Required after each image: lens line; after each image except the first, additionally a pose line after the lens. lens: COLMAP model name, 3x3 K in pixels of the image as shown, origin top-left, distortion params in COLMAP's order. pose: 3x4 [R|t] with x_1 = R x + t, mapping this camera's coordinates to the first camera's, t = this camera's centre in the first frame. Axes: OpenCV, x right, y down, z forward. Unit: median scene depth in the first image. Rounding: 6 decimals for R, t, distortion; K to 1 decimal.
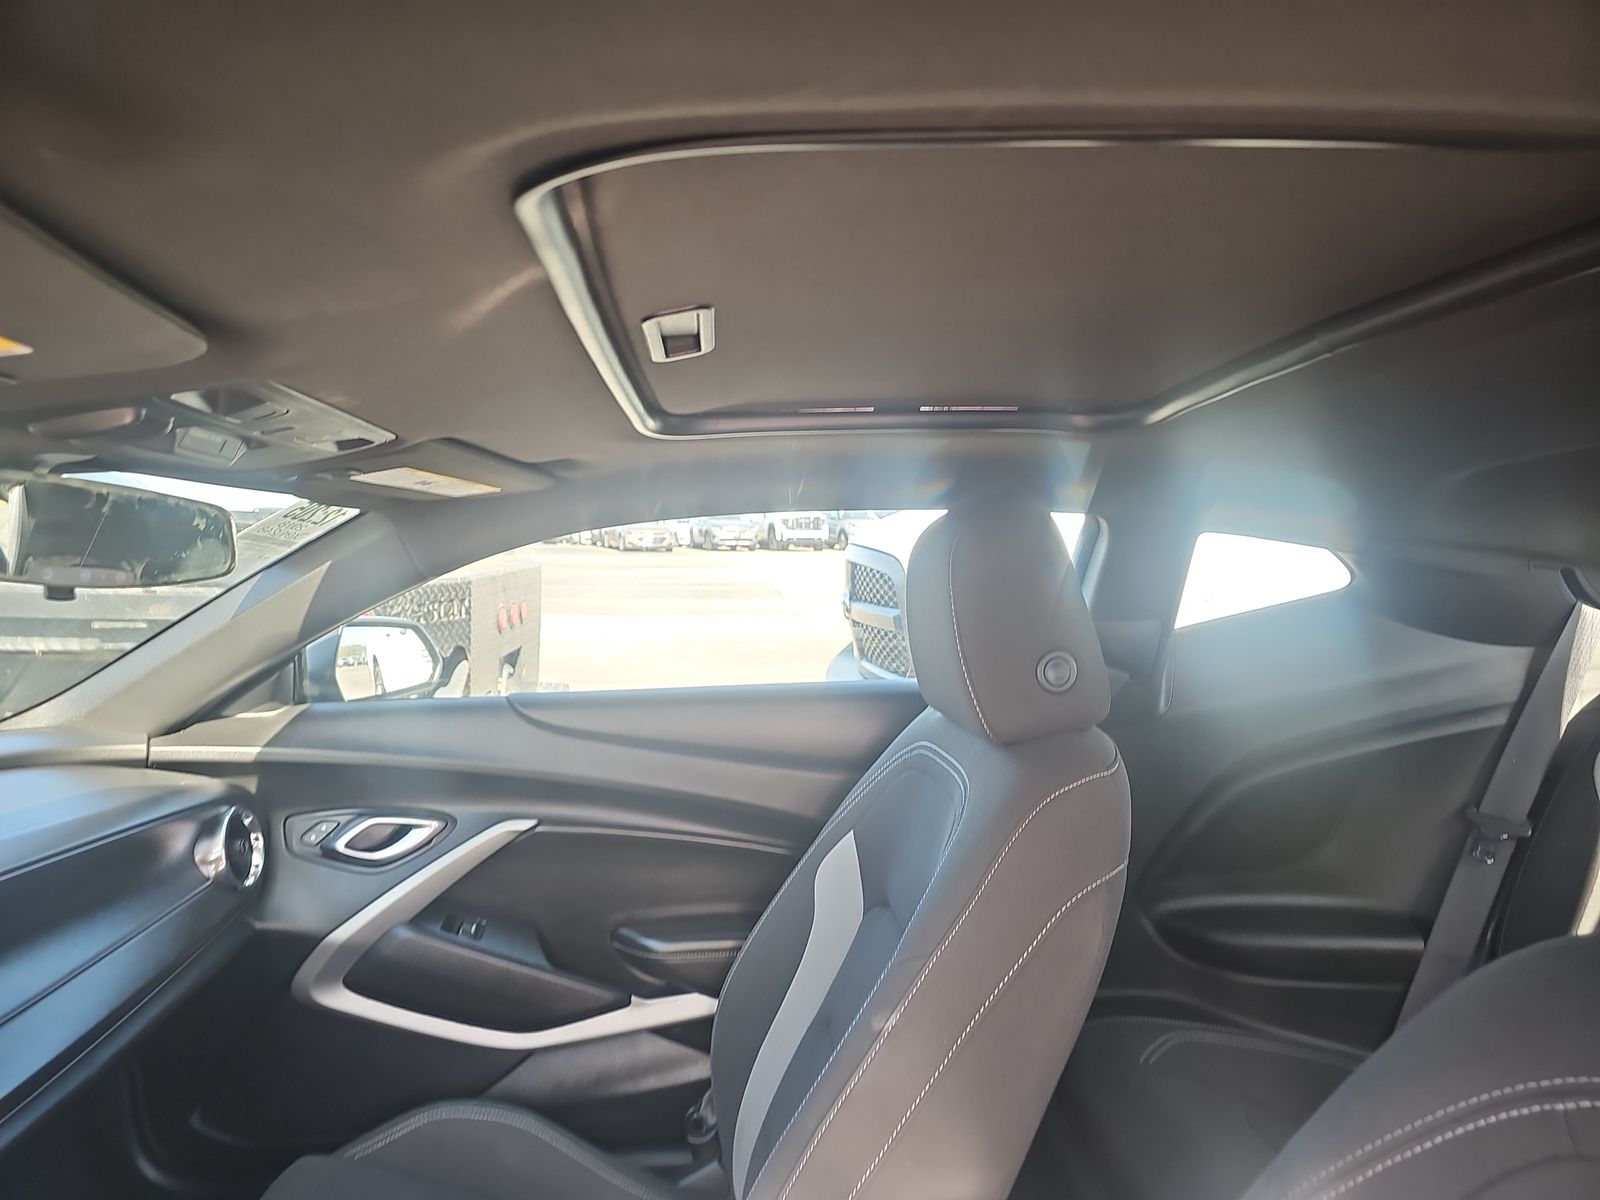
lens RADIAL K [[1066.5, 0, 800.9], [0, 1066.5, 591.3], [0, 0, 1]] dist [0.039824, -0.038310]
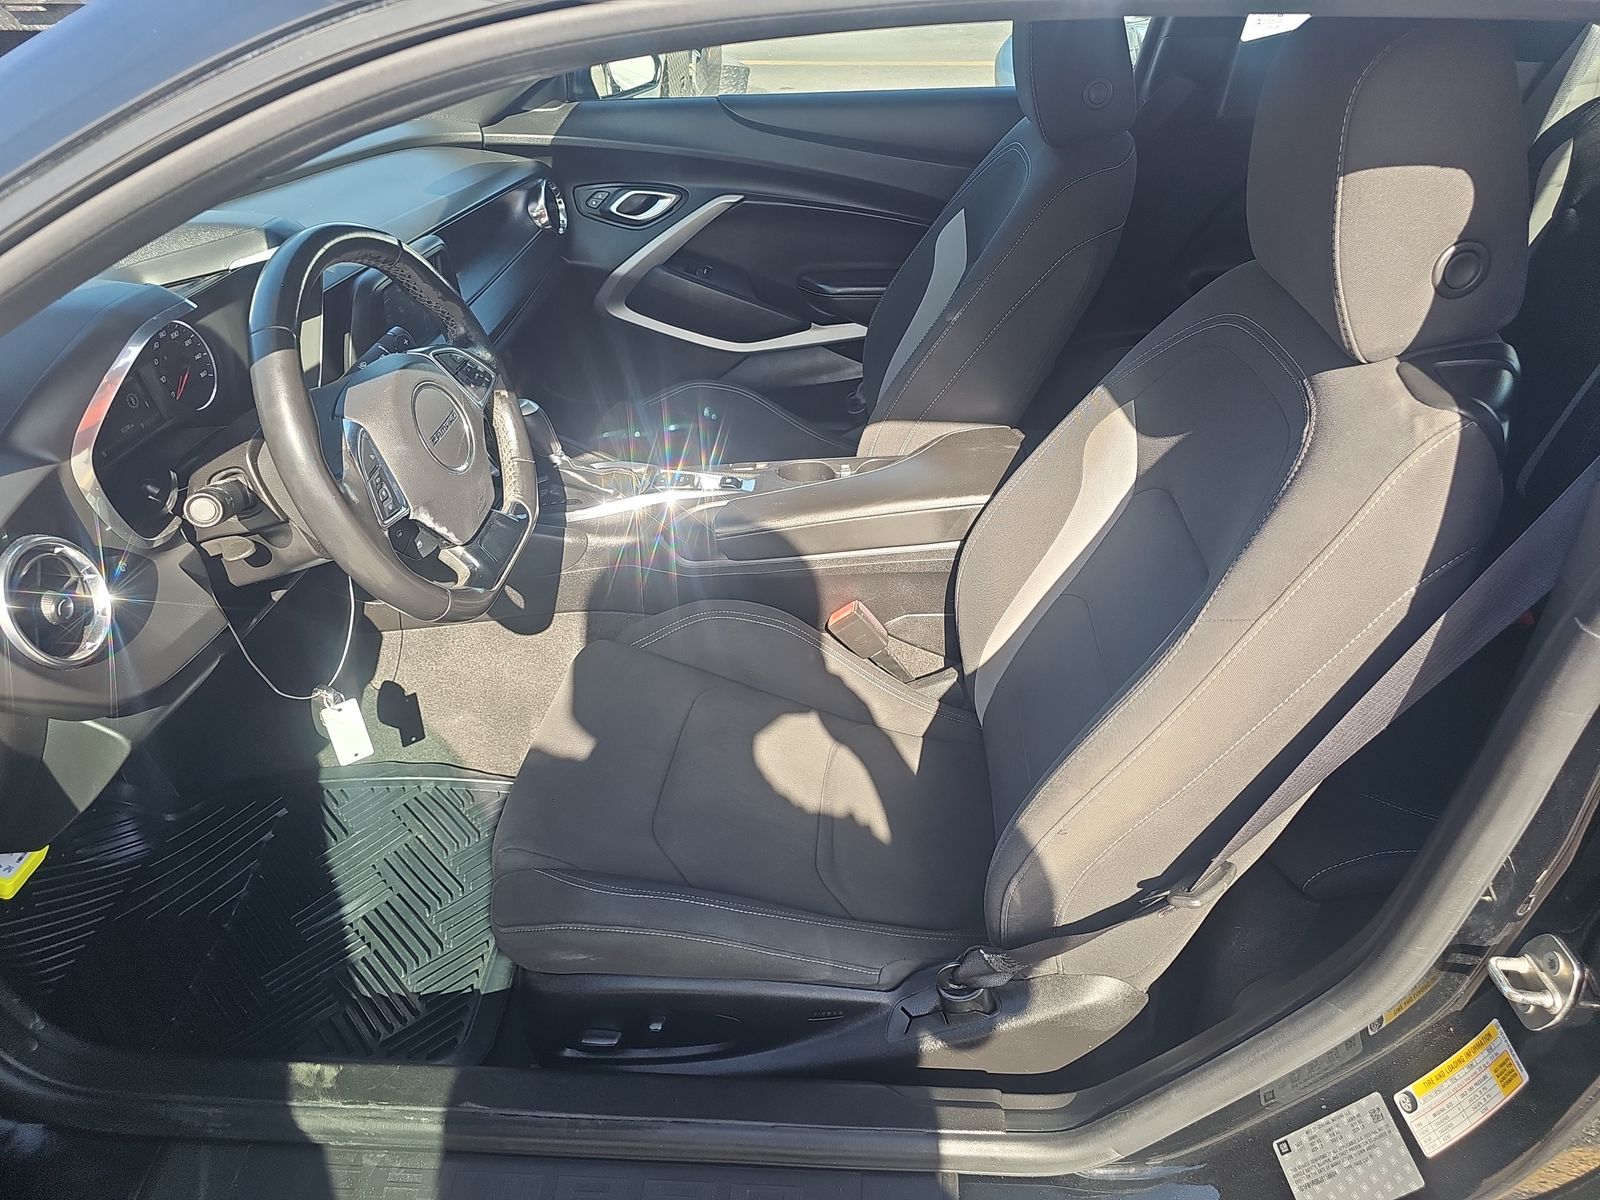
lens RADIAL K [[1066.5, 0, 814.2], [0, 1066.5, 601.2], [0, 0, 1]] dist [0.039824, -0.038310]
pose [[0.988852, 0.072119, -0.130272, 0.070379], [0.008336, 0.846697, 0.532010, -0.086227], [0.148669, -0.527165, 0.836657, -0.462886]]
